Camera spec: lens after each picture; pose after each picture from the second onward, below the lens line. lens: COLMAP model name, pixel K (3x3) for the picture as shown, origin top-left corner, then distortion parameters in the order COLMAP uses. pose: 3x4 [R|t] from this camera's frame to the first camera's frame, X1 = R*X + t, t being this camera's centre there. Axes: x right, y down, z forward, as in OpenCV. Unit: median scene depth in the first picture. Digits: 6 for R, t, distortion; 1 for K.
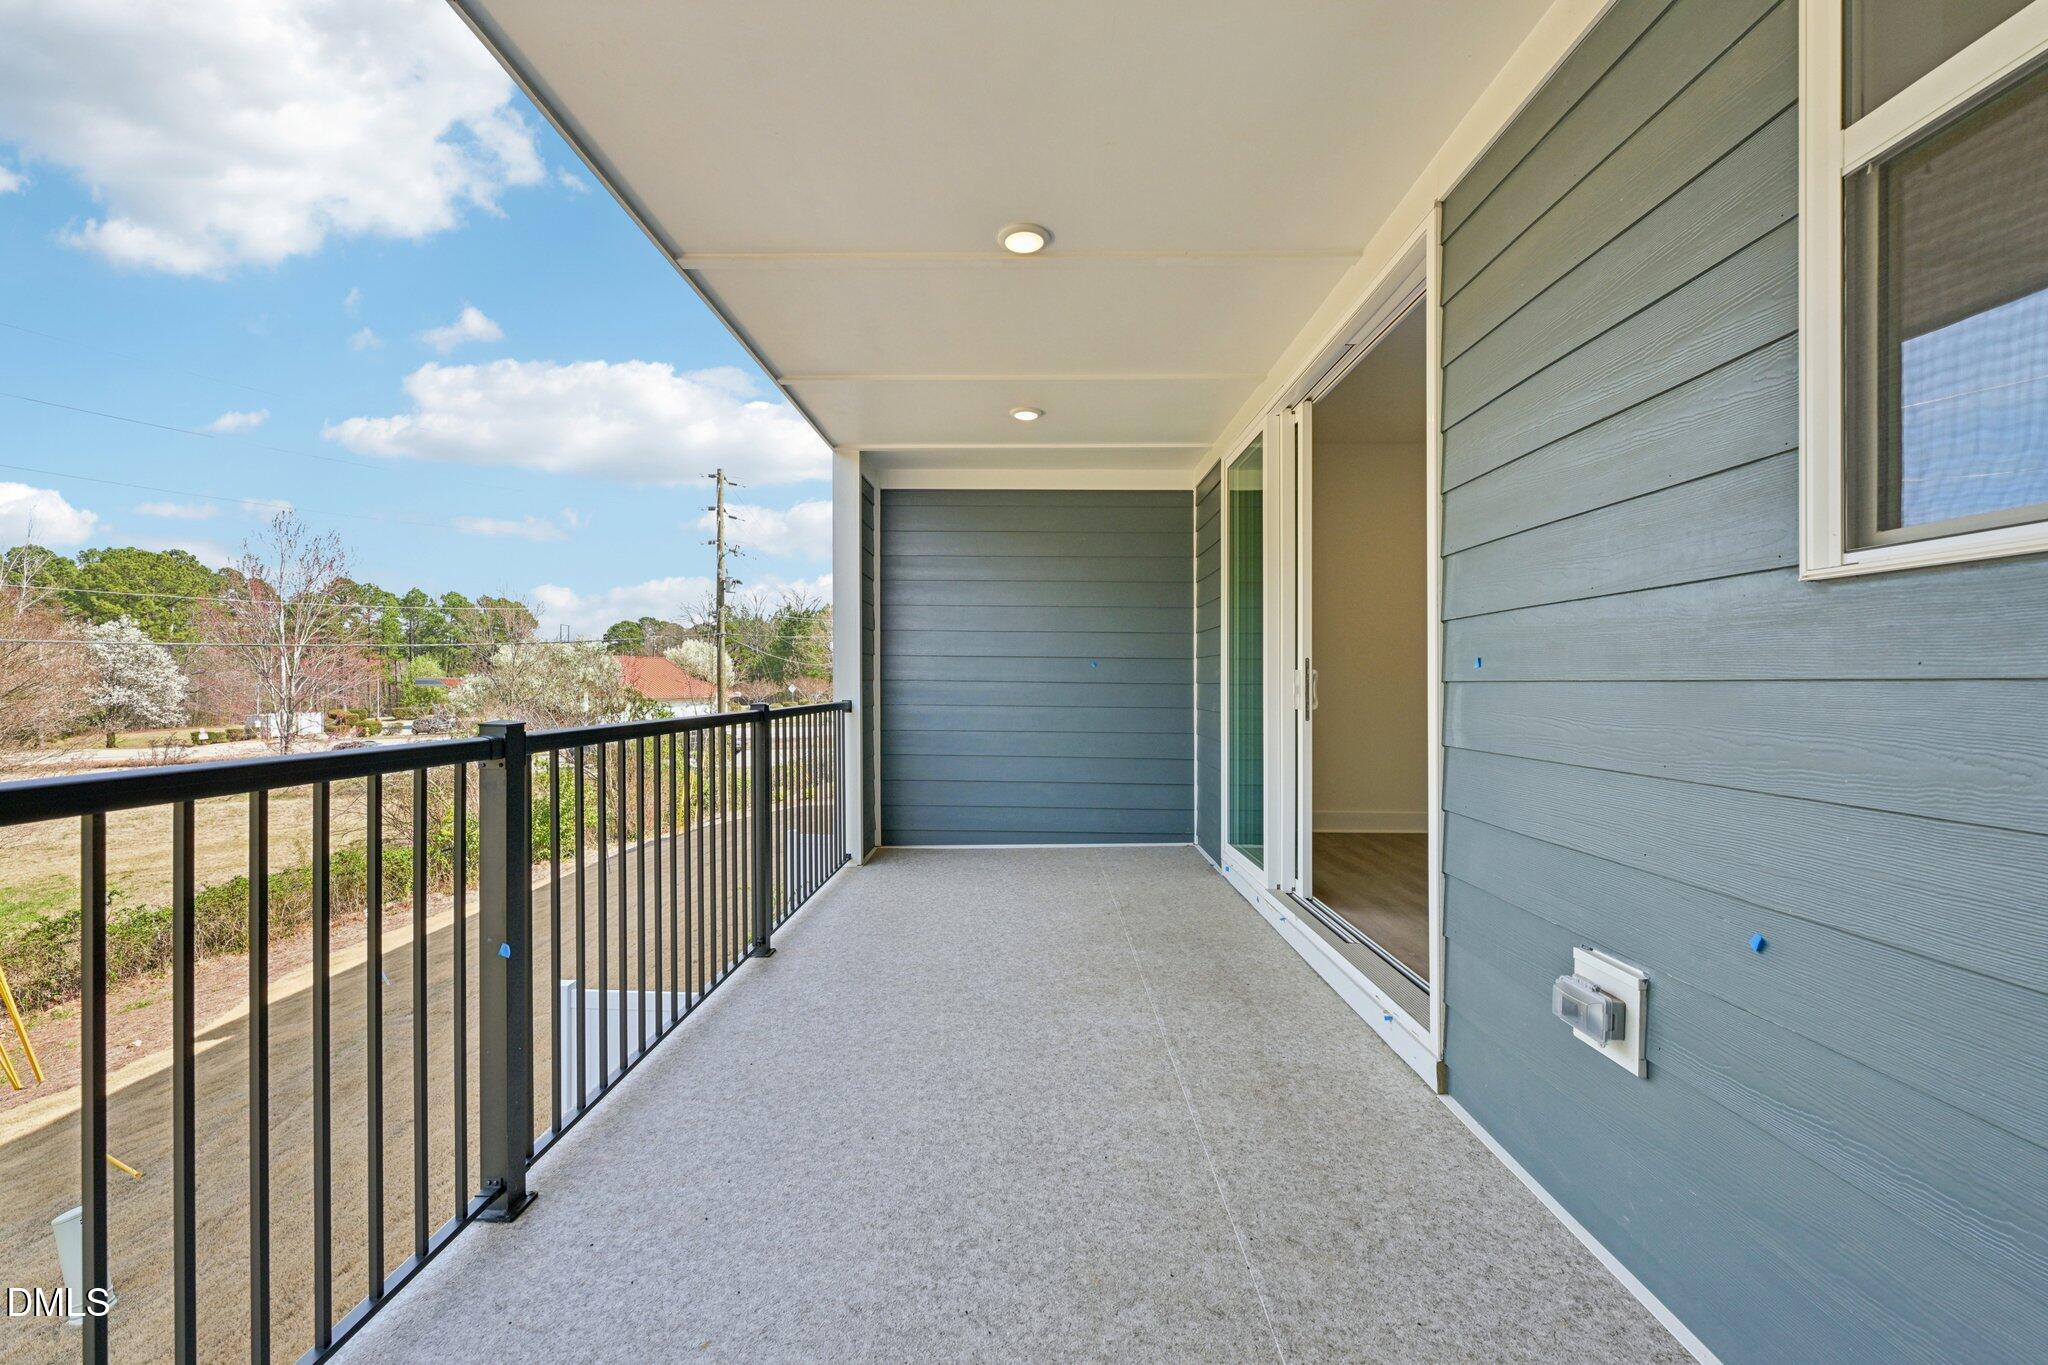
lens RADIAL K [[836.8, 0, 1016.5], [0, 836.8, 678.8], [0, 0, 1]] dist [0.000683, 0.000032]
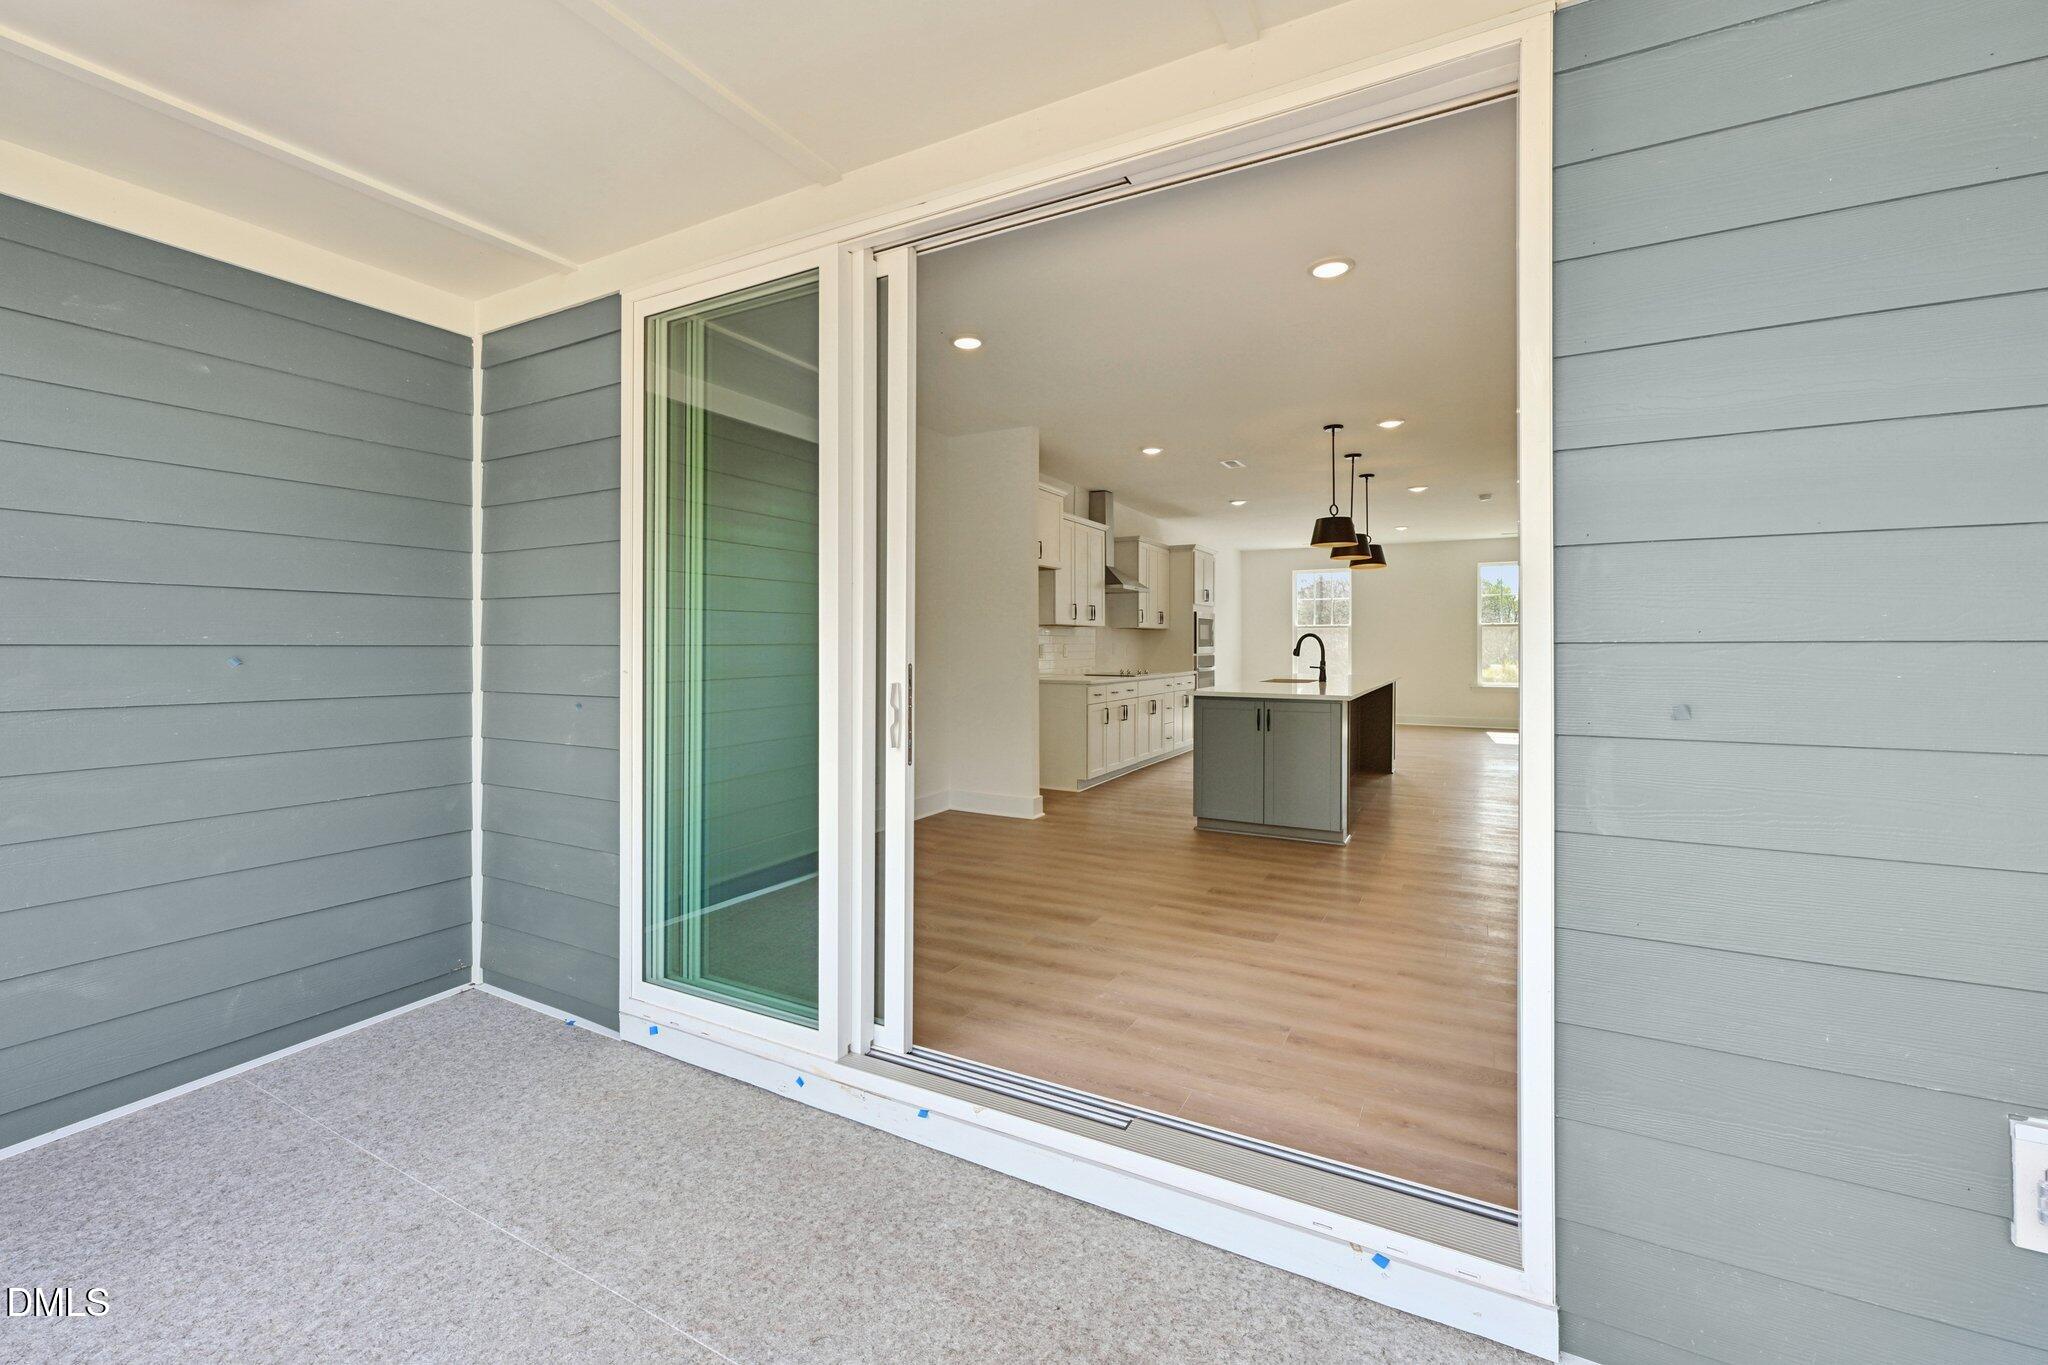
lens RADIAL K [[832.6, 0, 1009.5], [0, 832.6, 637.7], [0, 0, 1]] dist [0.000949, -0.000119]
pose [[0.460159, -0.001823, 0.887835, -0.180442], [0.001989, 0.999997, 0.001022, -0.048490], [-0.887835, 0.001296, 0.460161, 0.725478]]
